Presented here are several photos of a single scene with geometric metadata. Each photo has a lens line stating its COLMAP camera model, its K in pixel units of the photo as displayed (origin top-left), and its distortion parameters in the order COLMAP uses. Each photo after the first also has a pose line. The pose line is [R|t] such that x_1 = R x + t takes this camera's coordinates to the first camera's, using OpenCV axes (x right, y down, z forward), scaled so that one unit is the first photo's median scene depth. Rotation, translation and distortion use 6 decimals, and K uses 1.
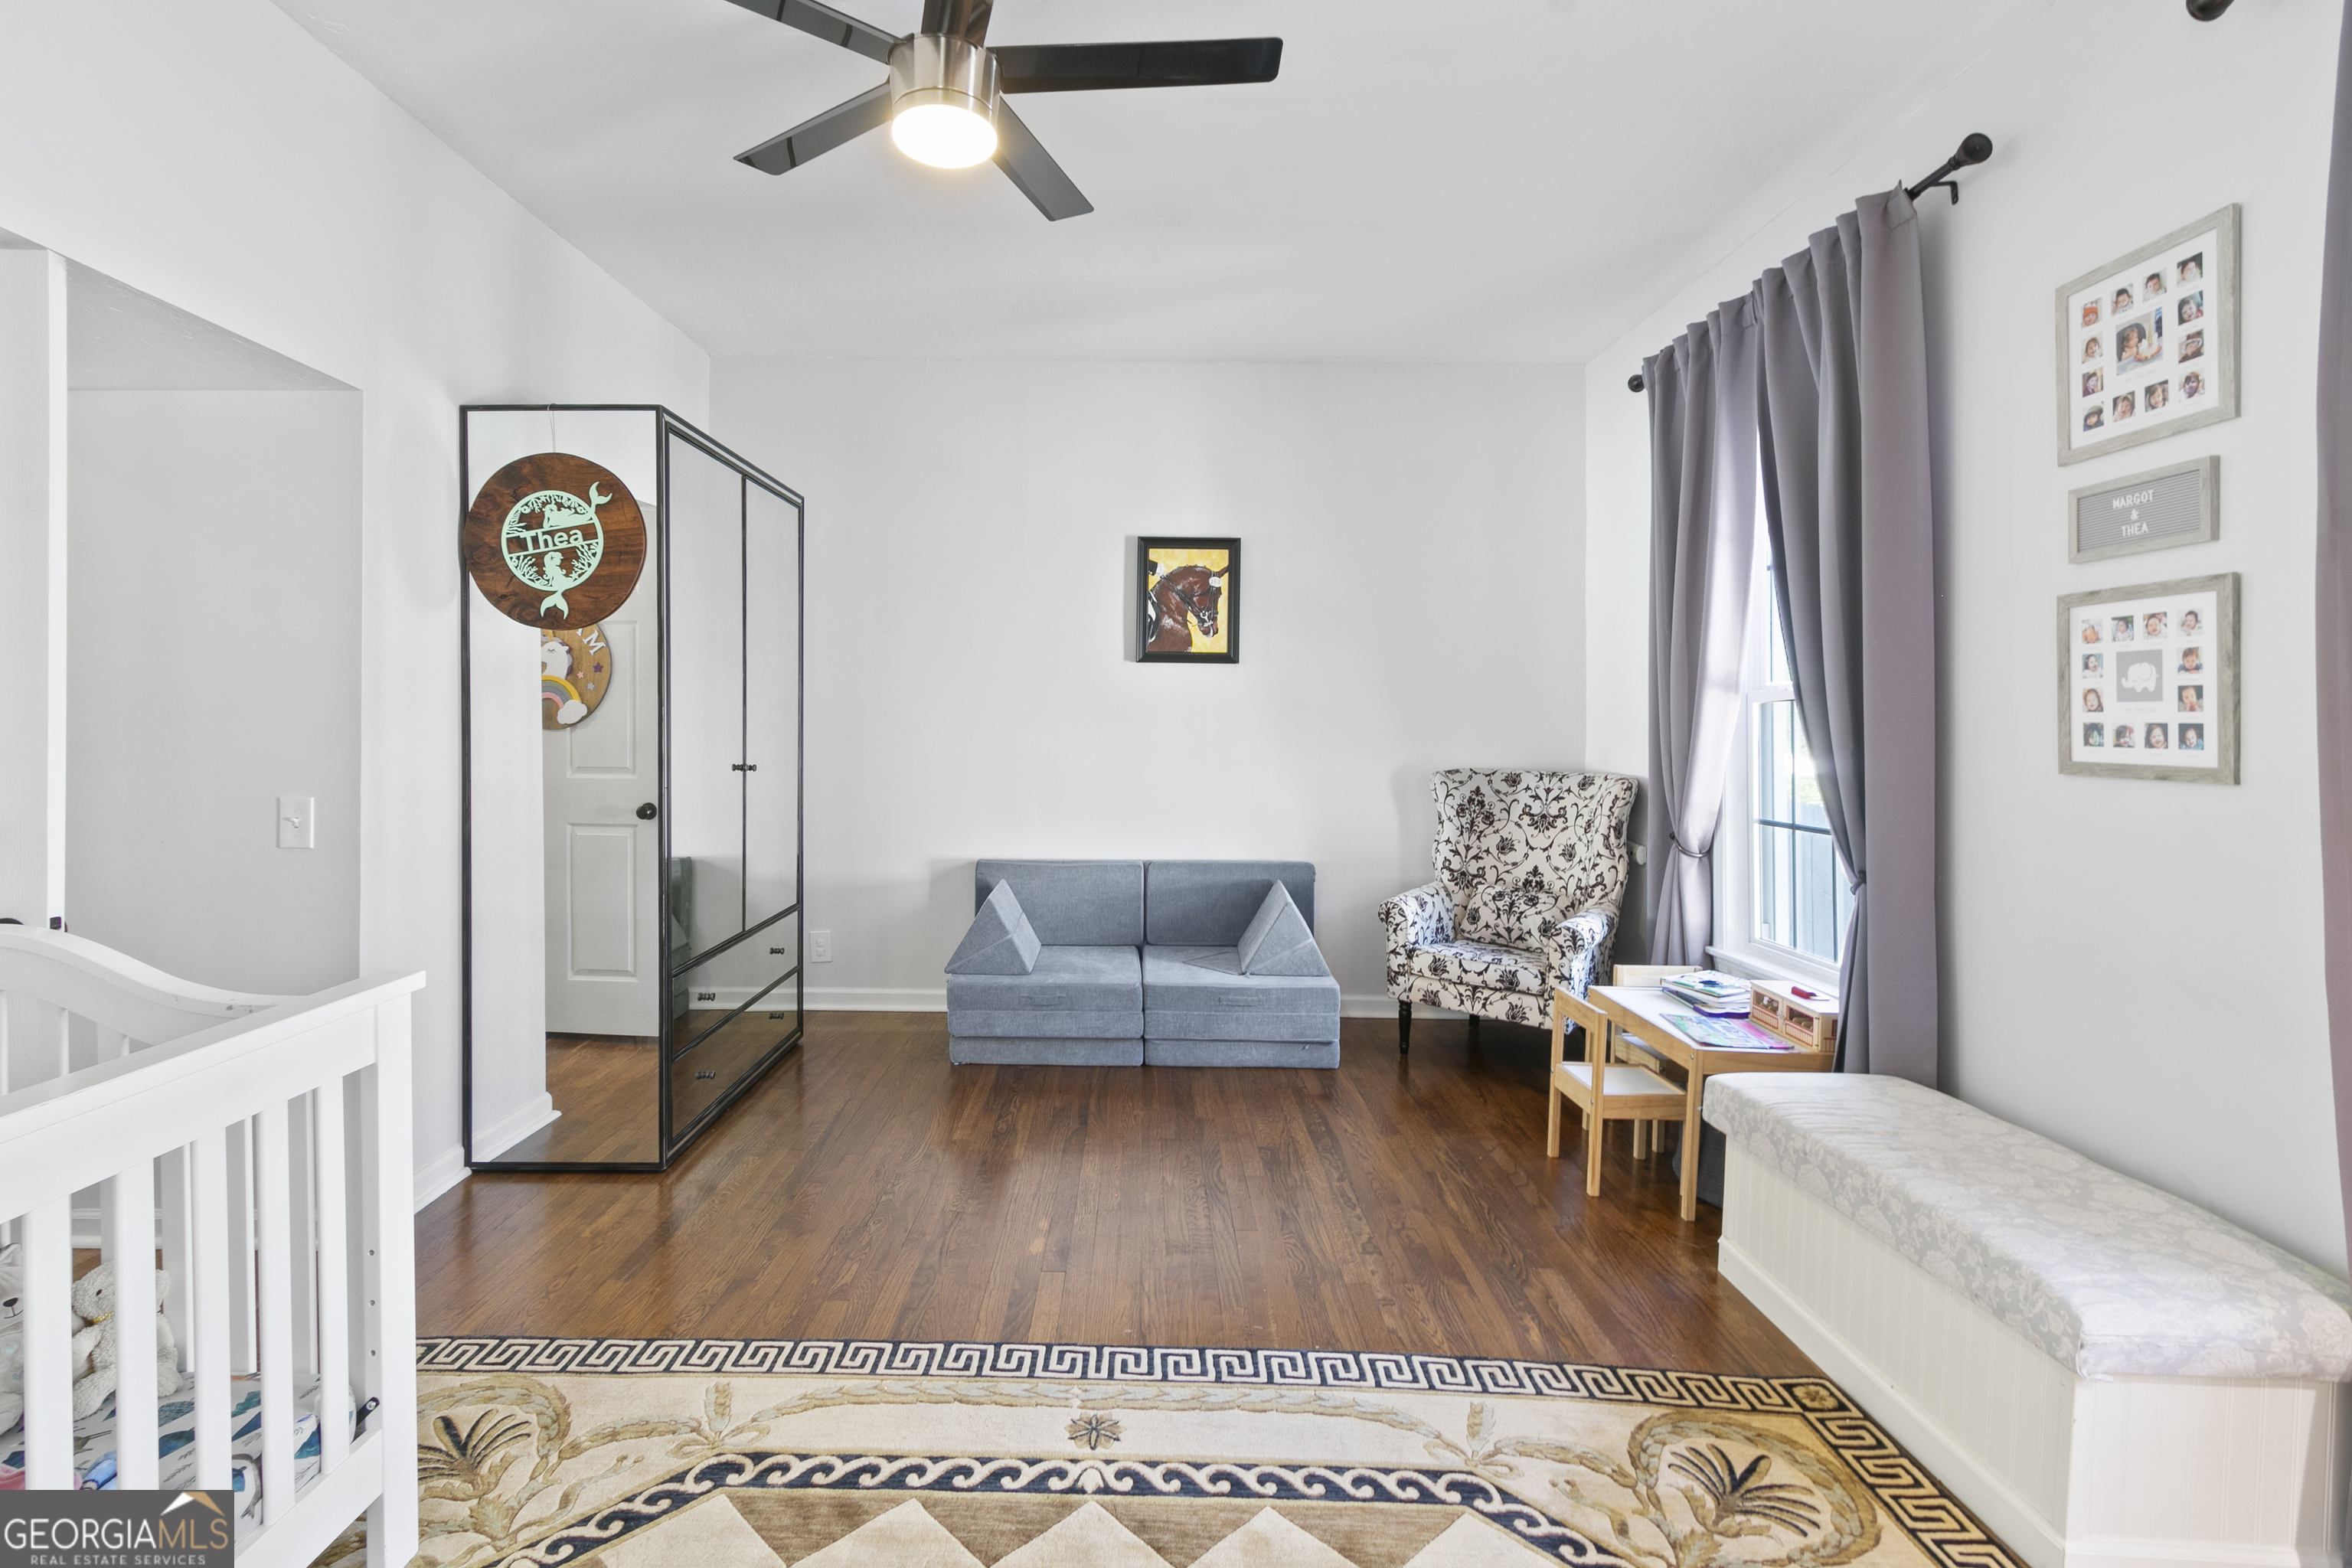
lens RADIAL K [[1068.8, 0, 1070.0], [0, 1068.8, 724.8], [0, 0, 1]] dist [0.004992, -0.000342]
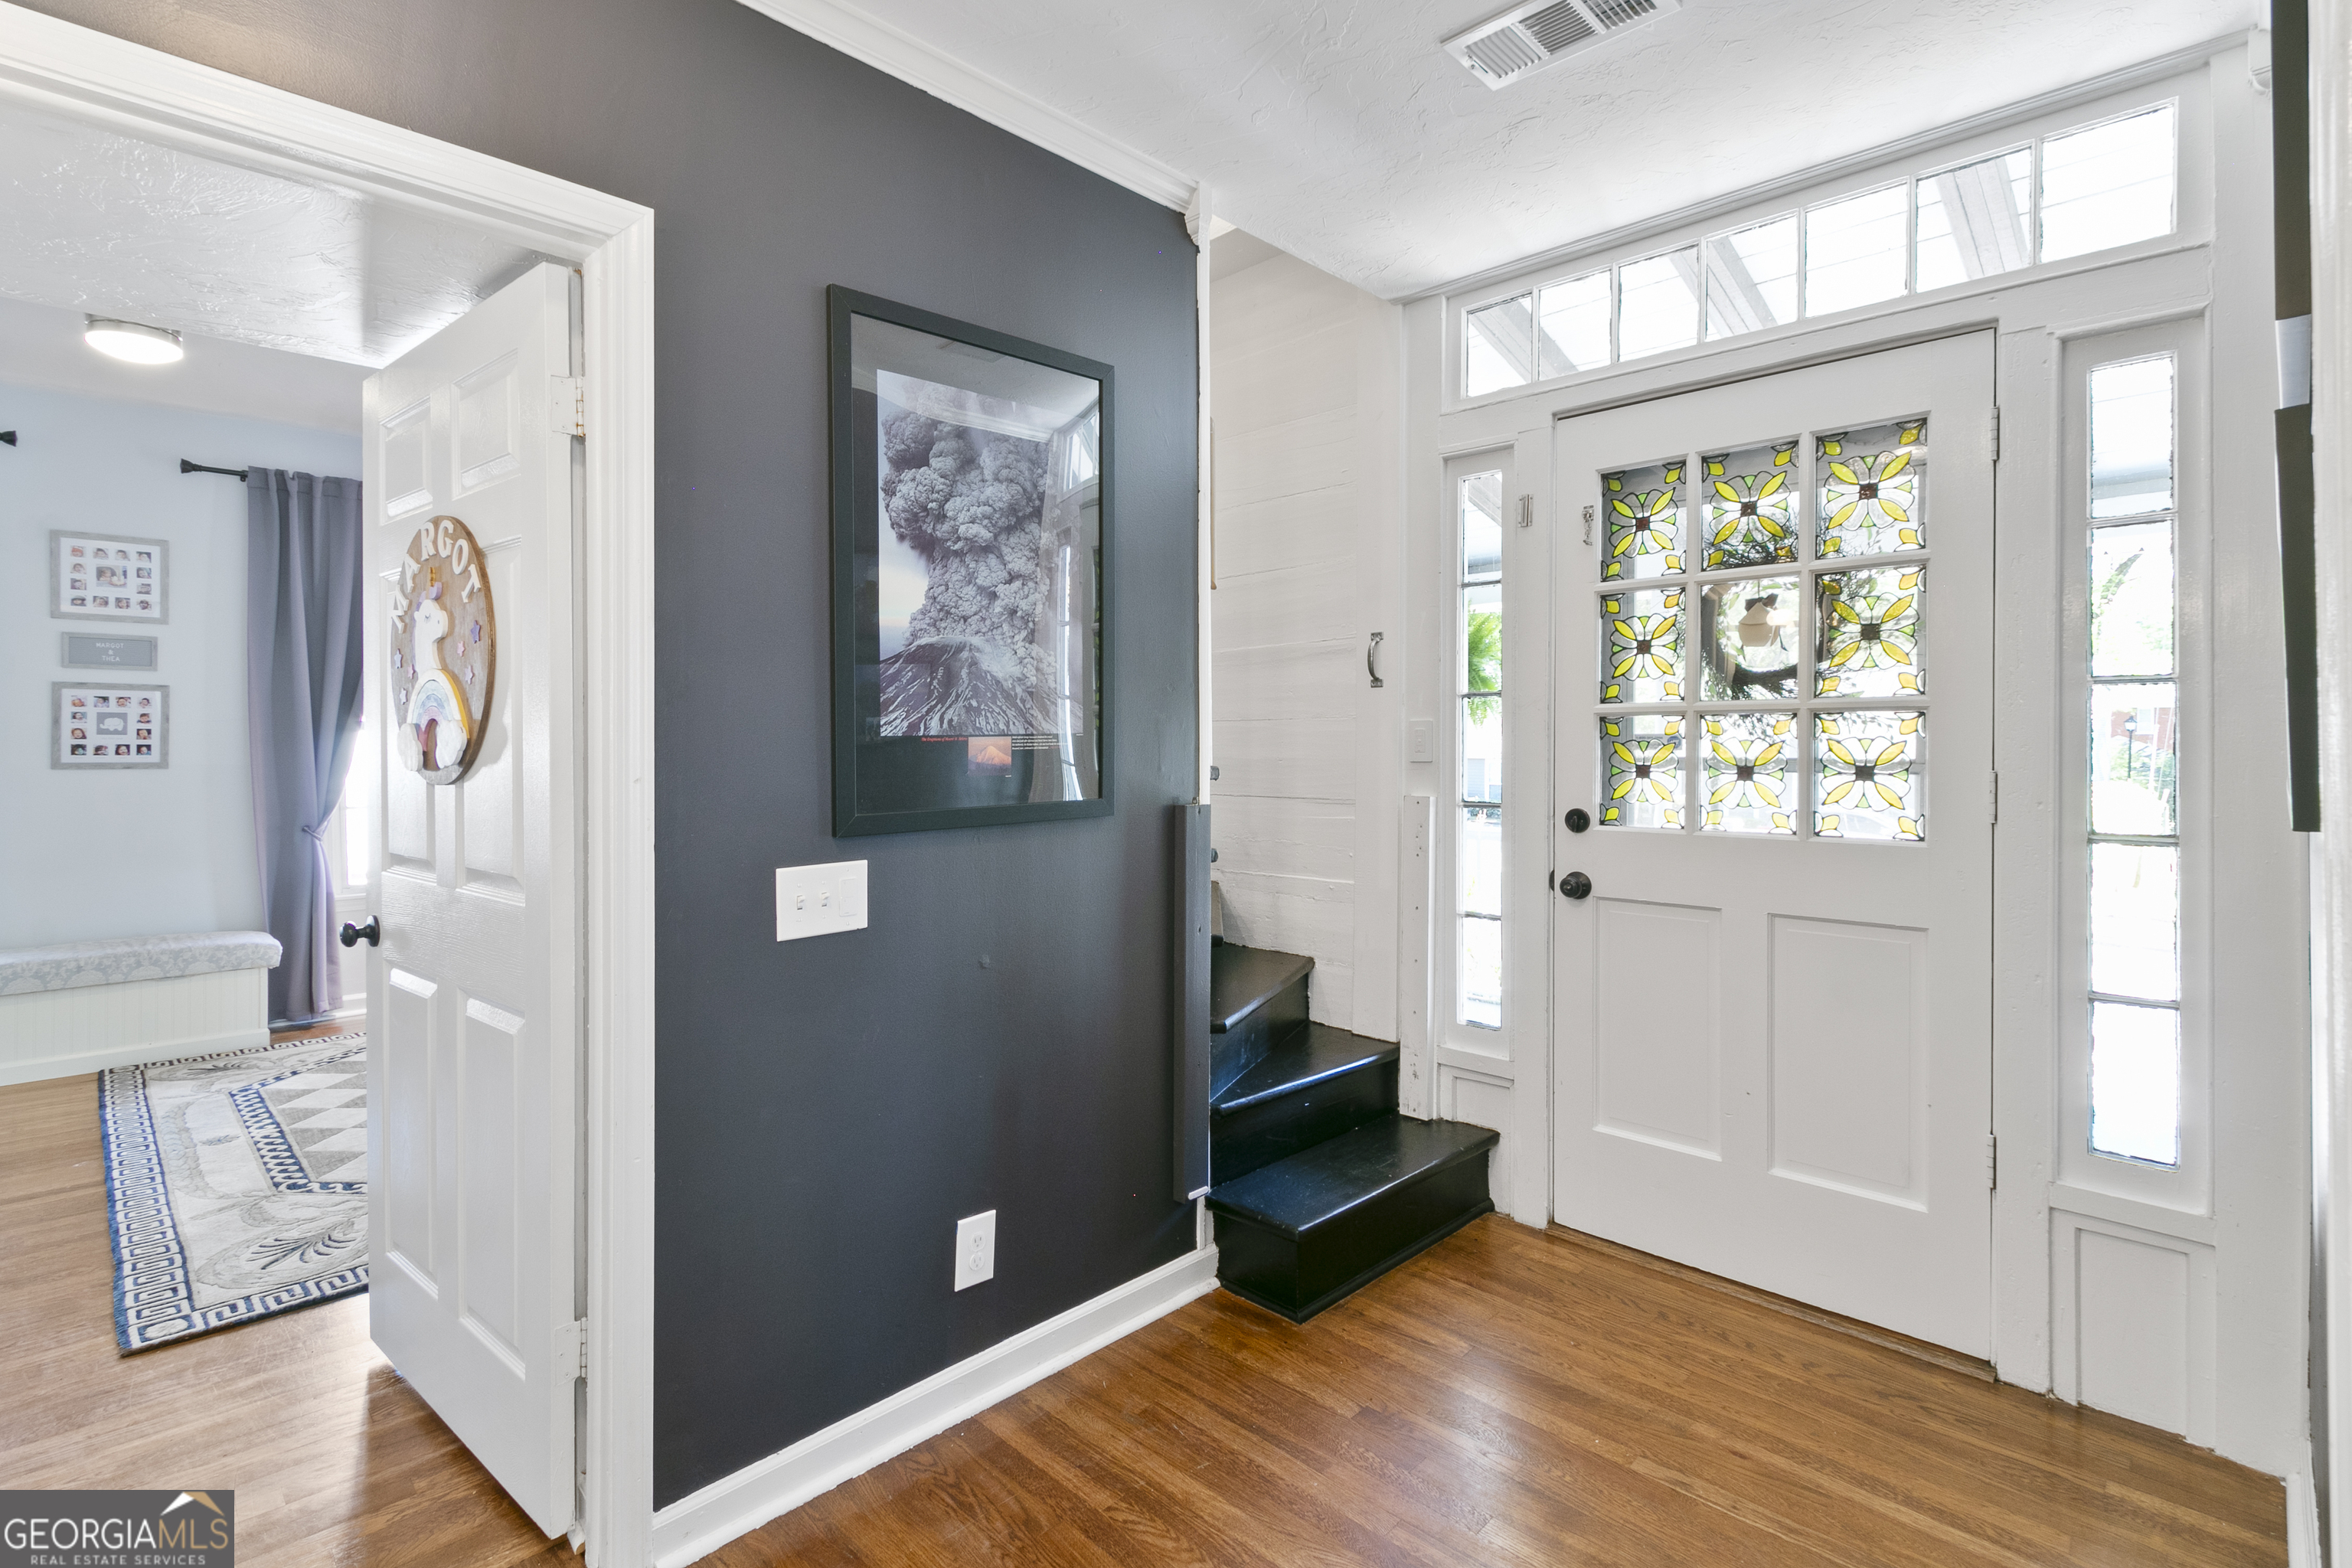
lens RADIAL K [[1068.8, 0, 1094.5], [0, 1068.8, 744.1], [0, 0, 1]] dist [0.004992, -0.000342]
pose [[-0.698237, 0.000312, 0.715866, -2.004440], [0.000298, 1.000000, -0.000146, -0.001343], [-0.715866, 0.000111, -0.698237, 1.060318]]
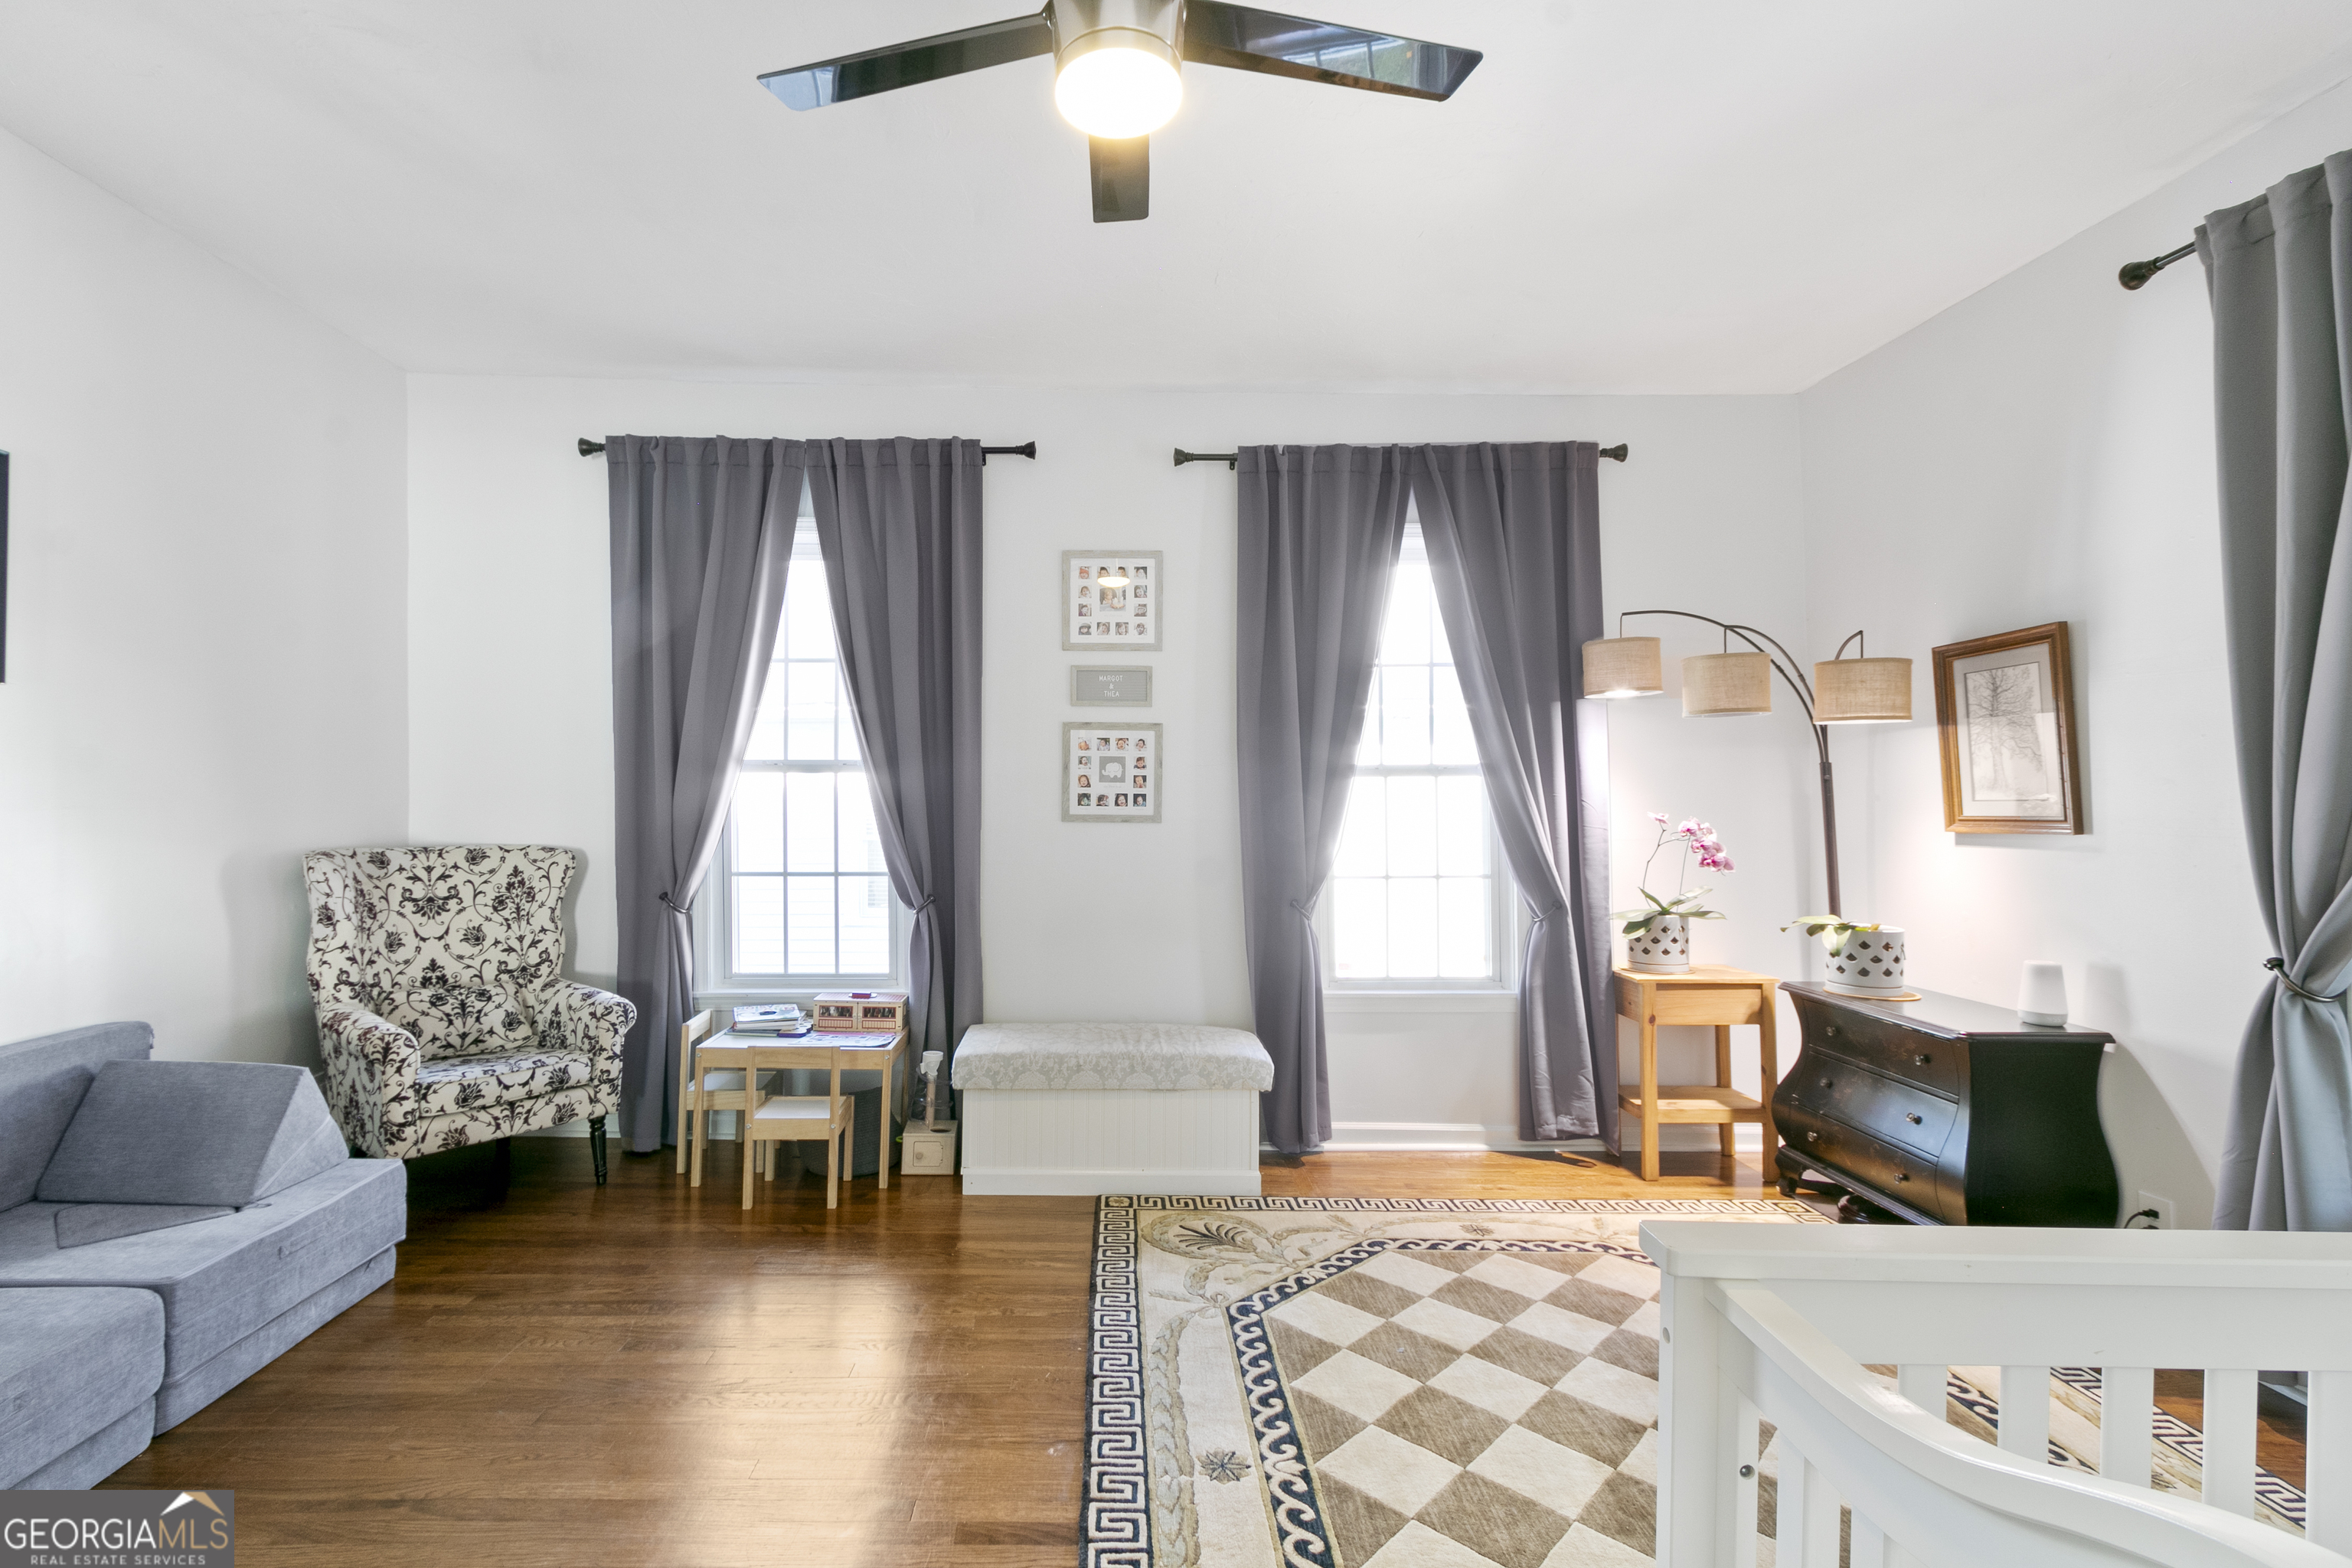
lens RADIAL K [[1068.8, 0, 1149.4], [0, 1068.8, 787.7], [0, 0, 1]] dist [0.004992, -0.000342]
pose [[-0.050388, -0.006710, 0.998707, -0.916664], [-0.004311, 0.999970, 0.006500, -0.024309], [-0.998720, -0.003978, -0.050415, 0.996068]]
